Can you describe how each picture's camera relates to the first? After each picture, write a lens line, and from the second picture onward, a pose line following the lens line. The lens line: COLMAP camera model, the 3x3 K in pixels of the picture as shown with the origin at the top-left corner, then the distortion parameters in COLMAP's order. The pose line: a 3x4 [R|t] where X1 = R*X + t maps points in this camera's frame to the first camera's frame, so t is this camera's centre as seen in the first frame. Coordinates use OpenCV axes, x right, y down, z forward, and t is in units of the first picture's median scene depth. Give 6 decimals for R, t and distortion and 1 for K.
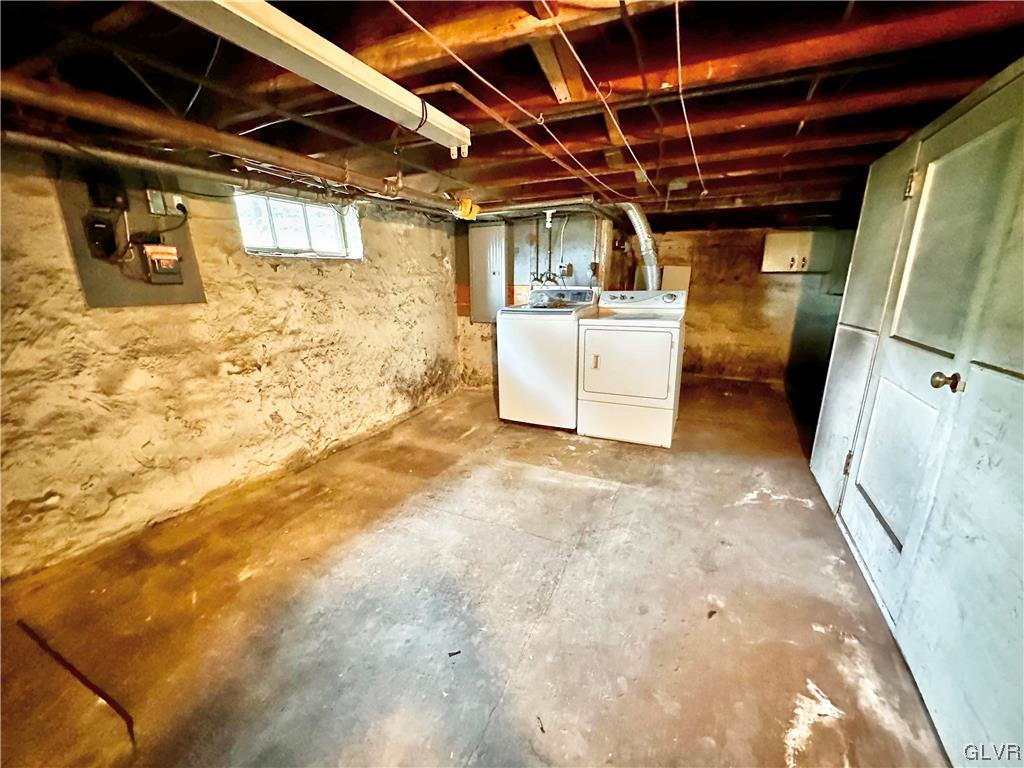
lens RADIAL K [[407.9, 0, 512.8], [0, 407.9, 386.2], [0, 0, 1]] dist [-0.002894, 0.000413]
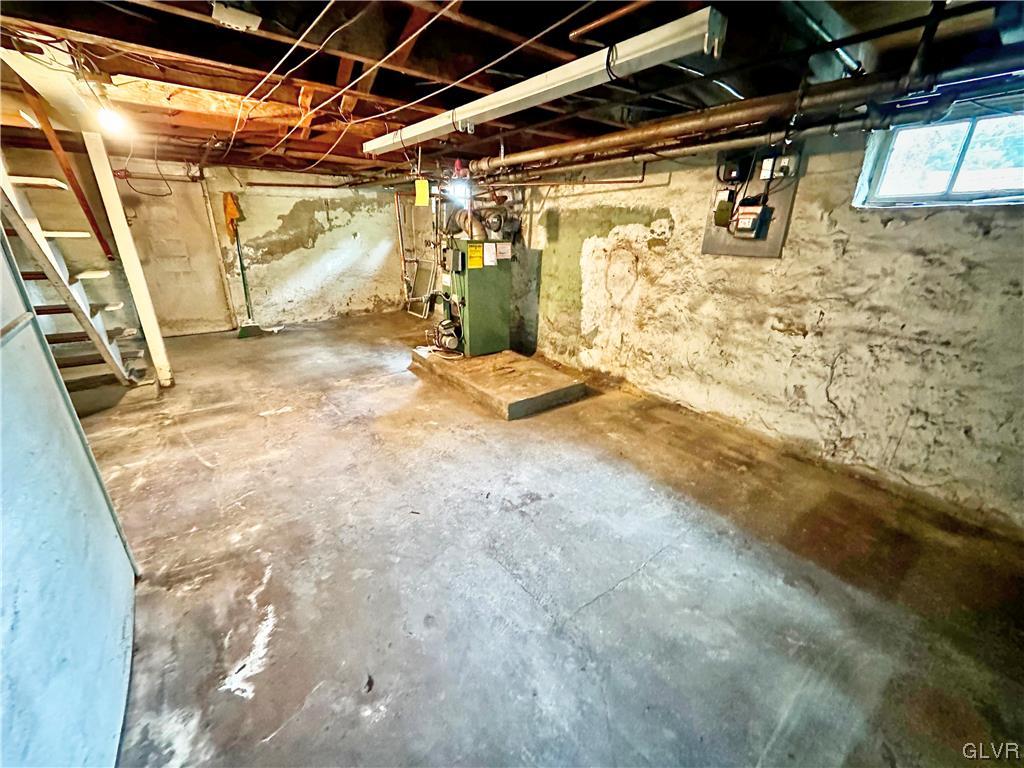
lens RADIAL K [[407.9, 0, 510.2], [0, 407.9, 385.8], [0, 0, 1]] dist [-0.002894, 0.000413]
pose [[-0.461364, 0.317256, -0.828548, 0.540069], [-0.237821, 0.855480, 0.459995, -0.226514], [0.854742, 0.409271, -0.319237, 0.813399]]
